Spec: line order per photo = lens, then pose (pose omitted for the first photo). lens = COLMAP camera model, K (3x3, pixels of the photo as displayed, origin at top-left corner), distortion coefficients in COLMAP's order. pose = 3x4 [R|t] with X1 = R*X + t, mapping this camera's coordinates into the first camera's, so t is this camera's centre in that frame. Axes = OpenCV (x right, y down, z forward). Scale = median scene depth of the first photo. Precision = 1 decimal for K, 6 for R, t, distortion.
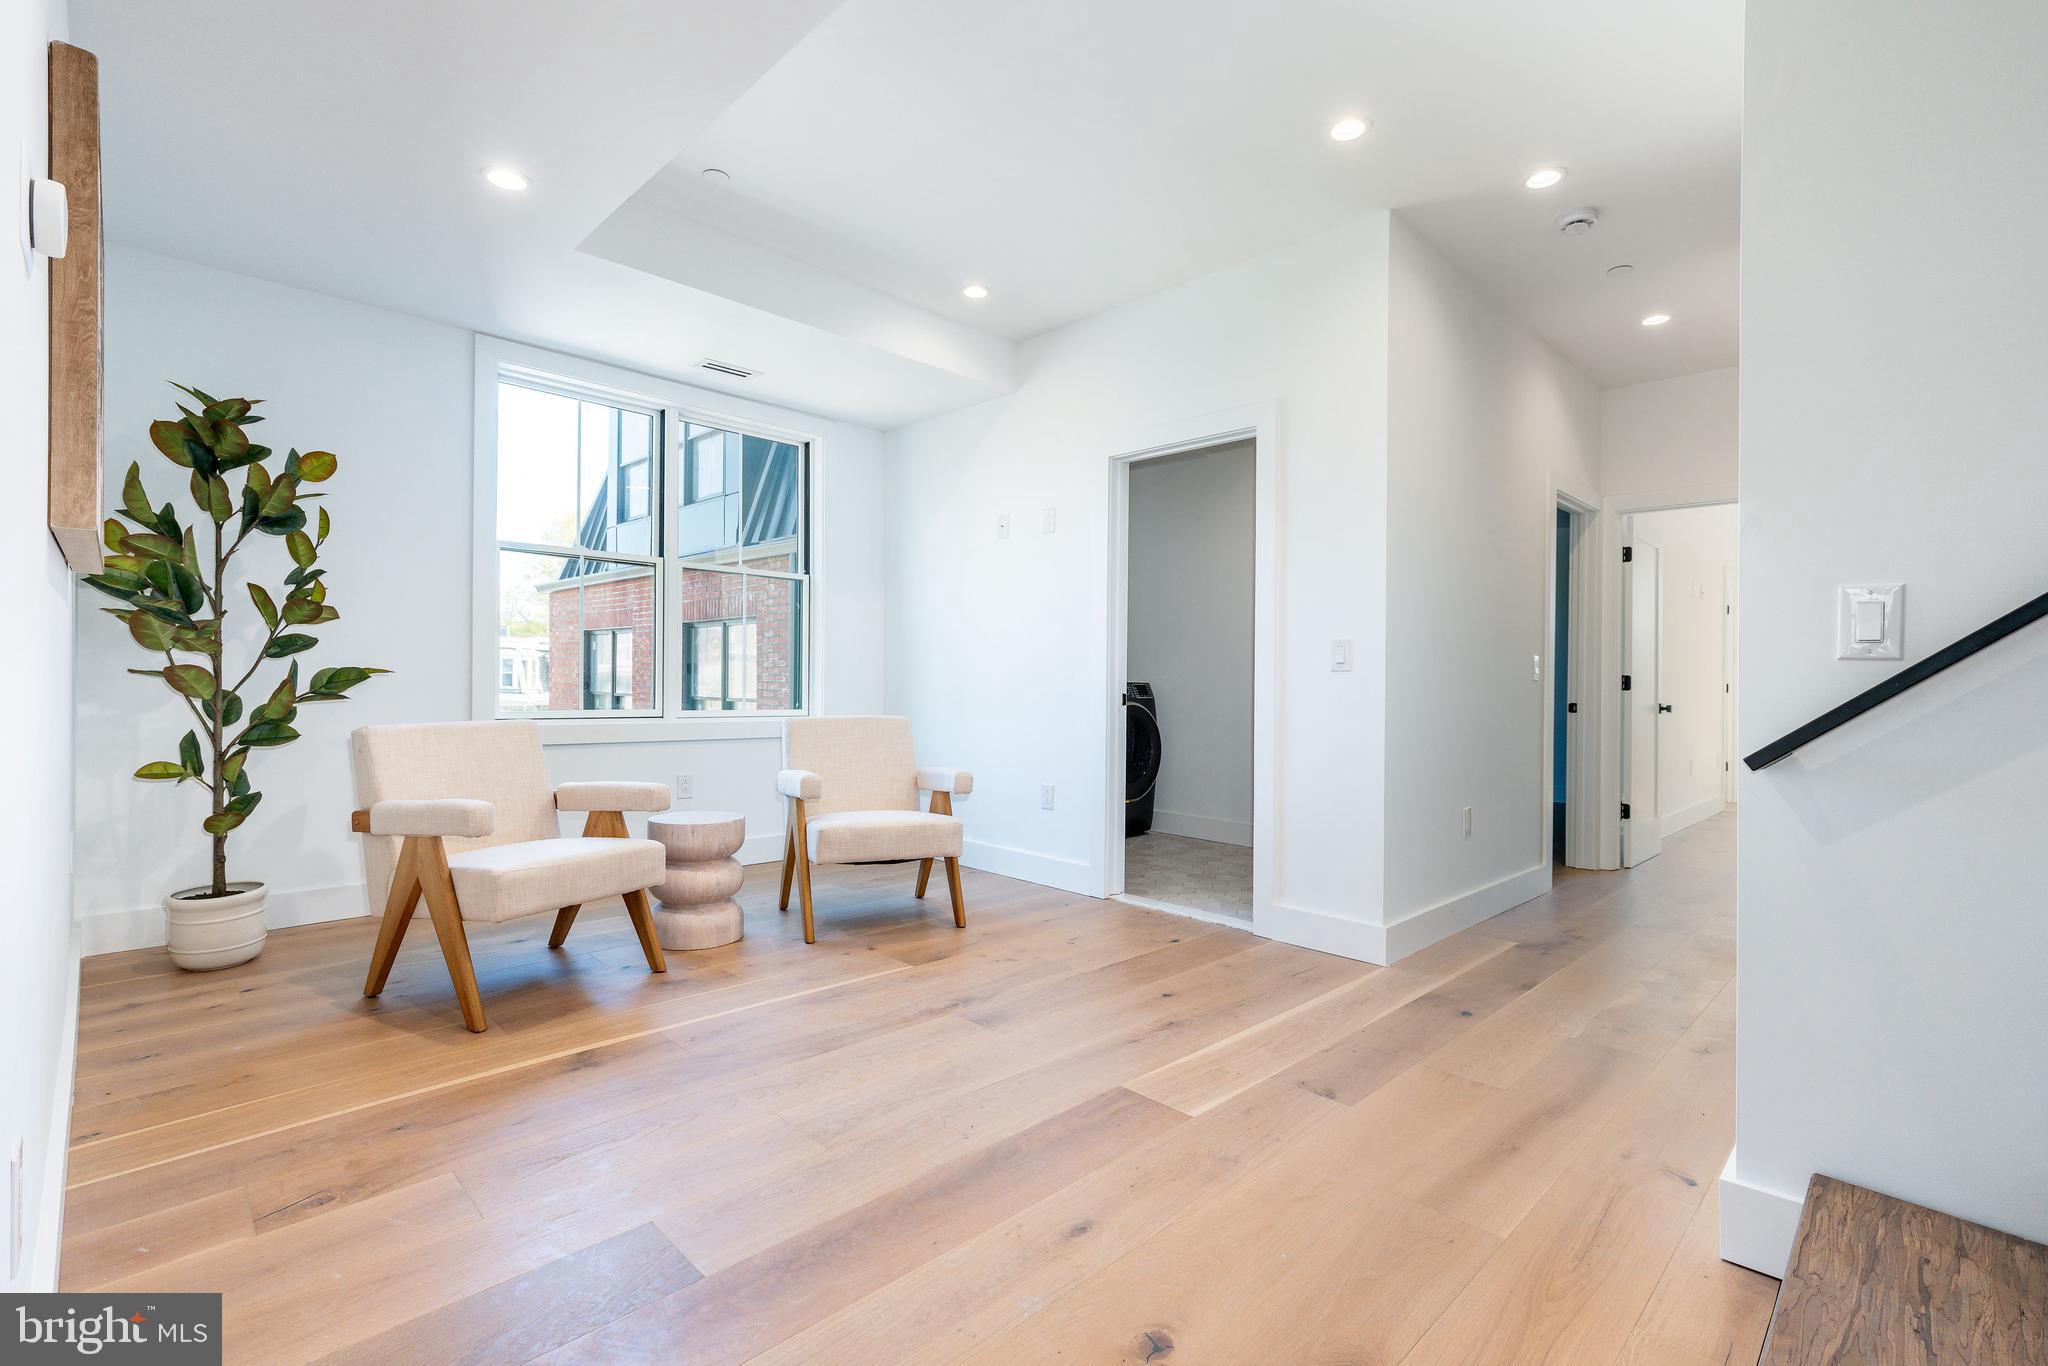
lens RADIAL K [[914.0, 0, 1018.9], [0, 914.0, 684.4], [0, 0, 1]] dist [0.008082, -0.002418]
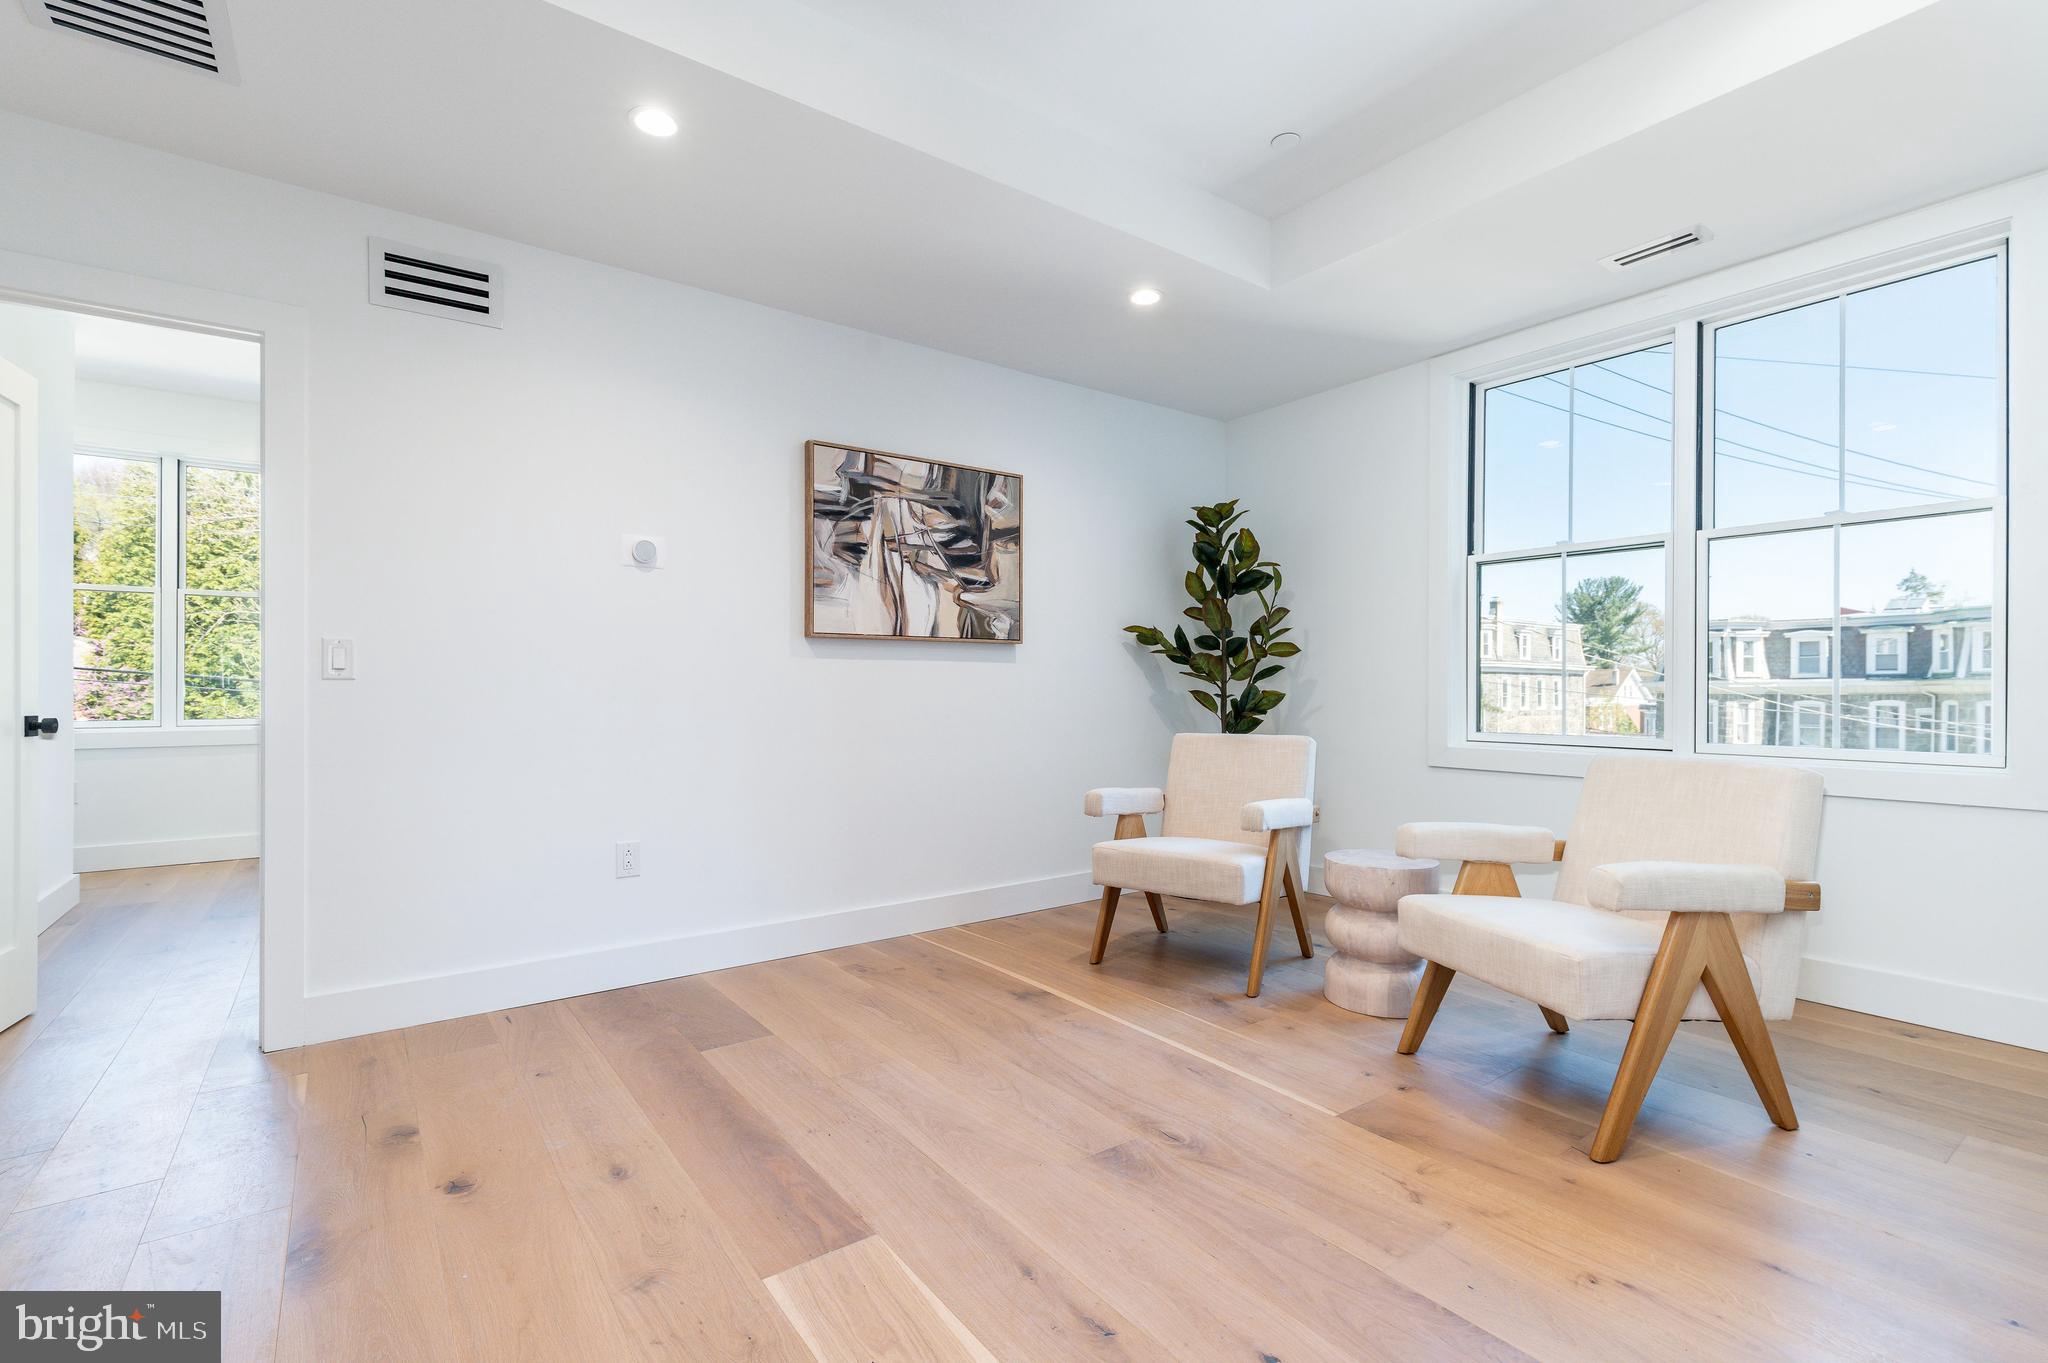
lens RADIAL K [[914.0, 0, 1018.9], [0, 914.0, 691.3], [0, 0, 1]] dist [0.008082, -0.002418]
pose [[-0.131369, -0.014724, -0.991224, 0.779026], [-0.005985, 0.999883, -0.014060, 0.004636], [0.991315, 0.004085, -0.131442, 1.118757]]
